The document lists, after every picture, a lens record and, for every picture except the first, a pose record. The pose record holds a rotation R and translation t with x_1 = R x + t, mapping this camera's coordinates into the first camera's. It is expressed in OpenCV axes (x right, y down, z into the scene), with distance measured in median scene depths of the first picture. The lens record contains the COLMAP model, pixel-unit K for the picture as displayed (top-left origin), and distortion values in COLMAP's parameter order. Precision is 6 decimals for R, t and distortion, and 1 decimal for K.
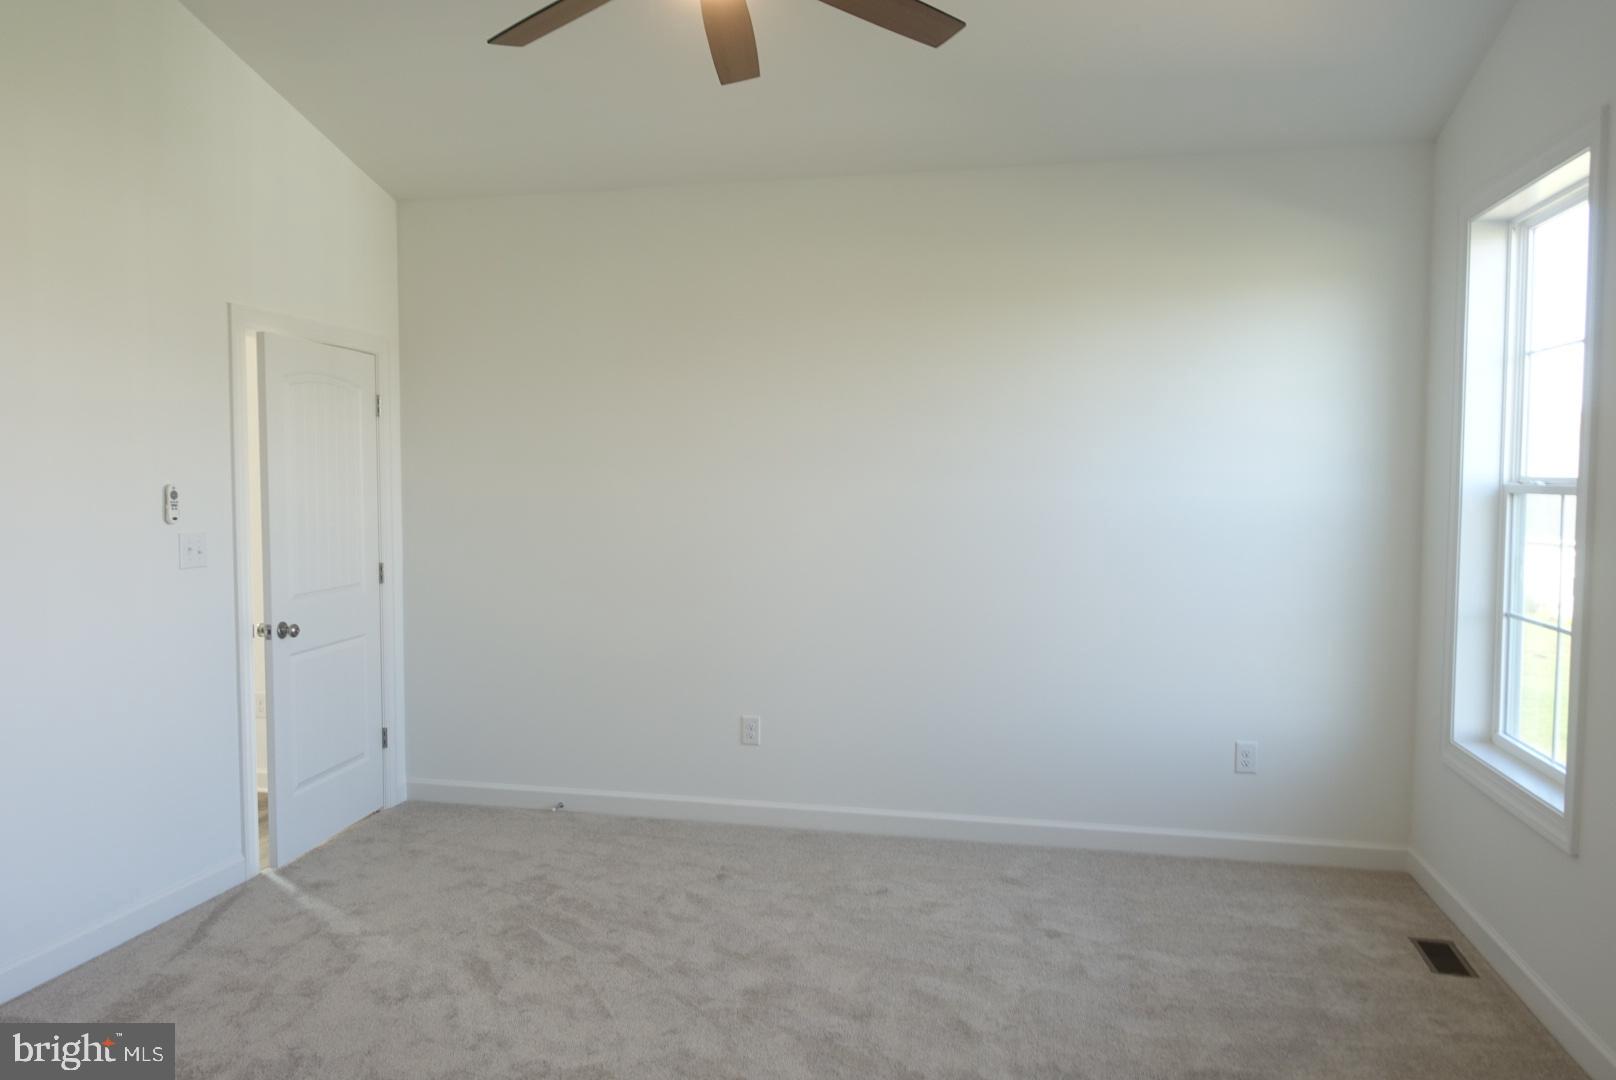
lens RADIAL K [[1100.5, 0, 804.4], [0, 1100.5, 530.5], [0, 0, 1]] dist [-0.004678, 0.002704]
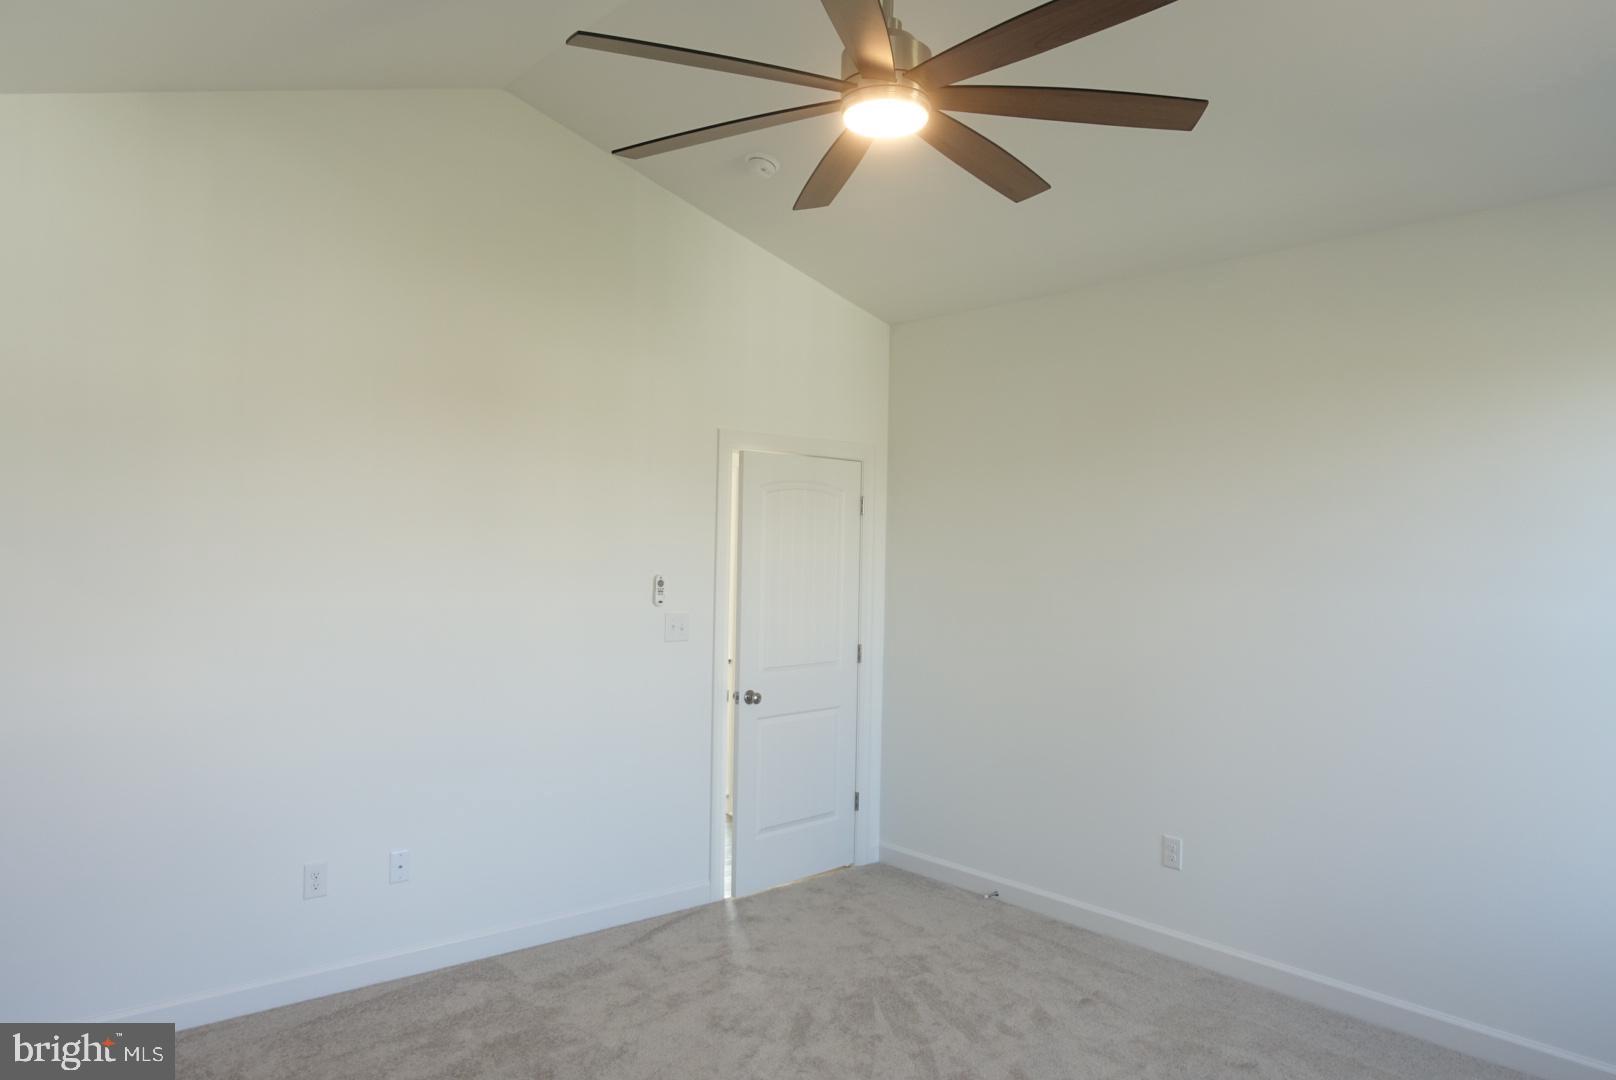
lens RADIAL K [[1100.5, 0, 822.6], [0, 1100.5, 532.7], [0, 0, 1]] dist [-0.004678, 0.002704]
pose [[0.804951, 0.007500, -0.593294, 0.315643], [-0.045671, 0.997737, -0.049351, -0.034252], [0.591581, 0.066821, 0.803472, 0.076051]]
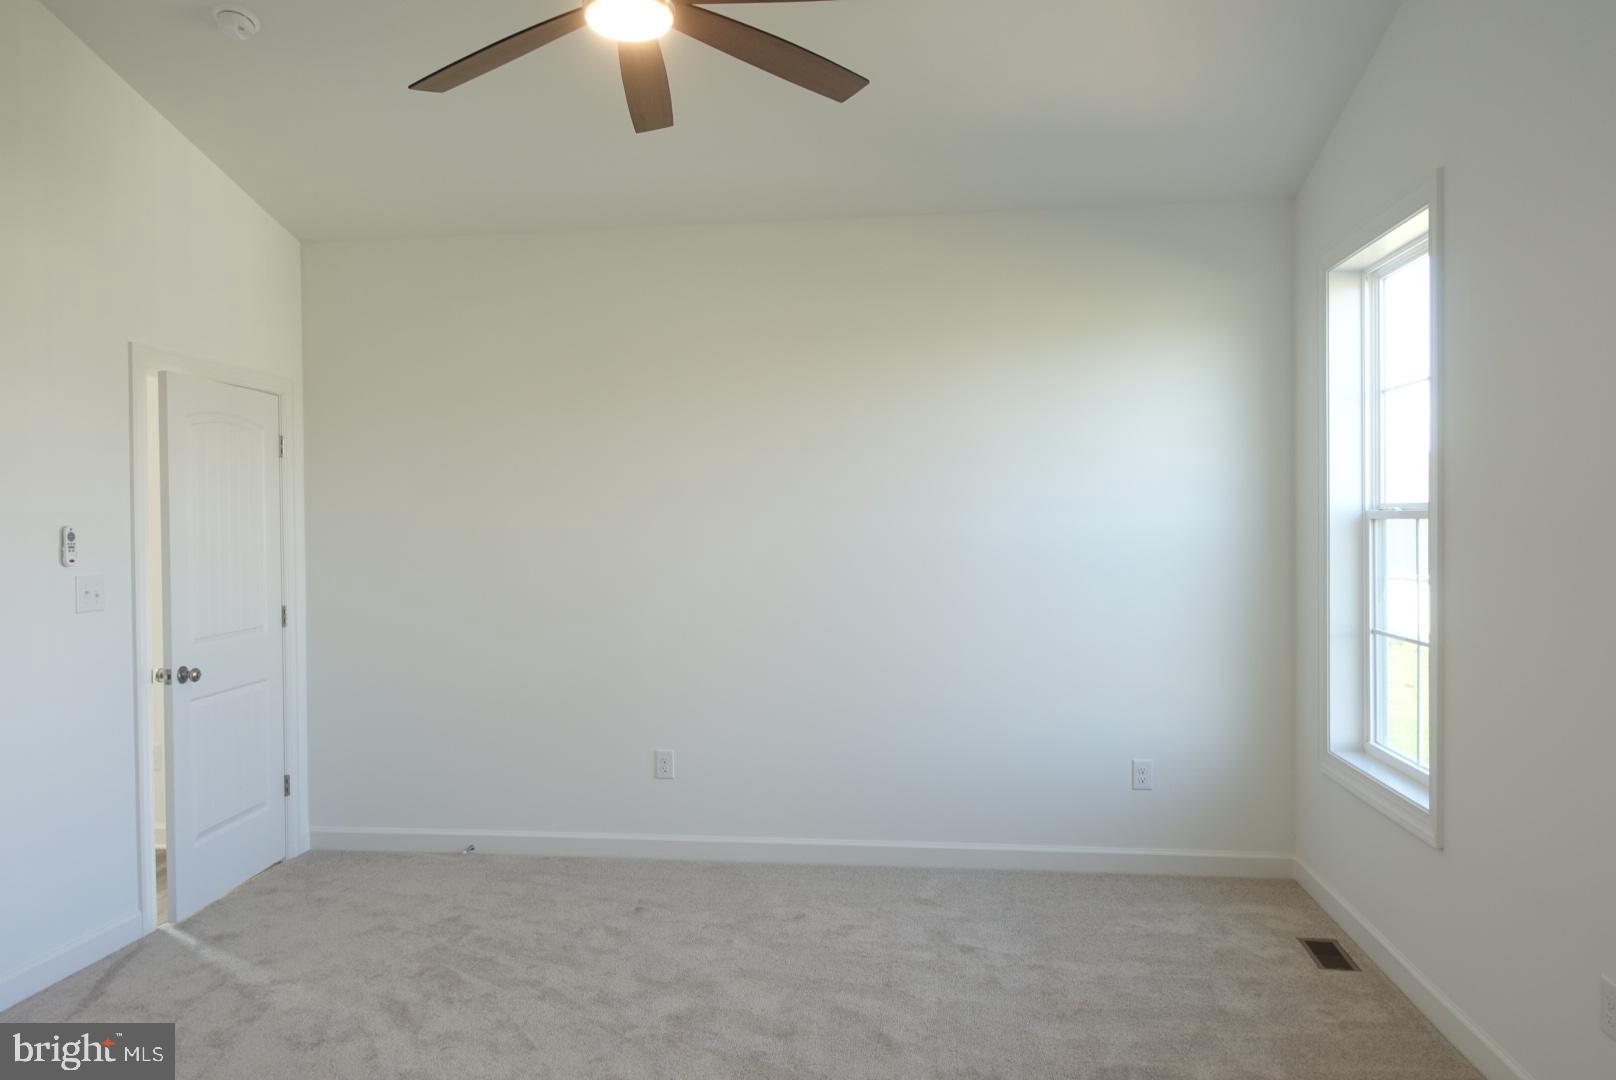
lens RADIAL K [[1100.5, 0, 801.6], [0, 1100.5, 525.6], [0, 0, 1]] dist [-0.004678, 0.002704]
pose [[0.995831, -0.015070, 0.089963, -0.013822], [0.019174, 0.998806, -0.044923, 0.013370], [-0.089179, 0.046460, 0.994931, -0.028231]]
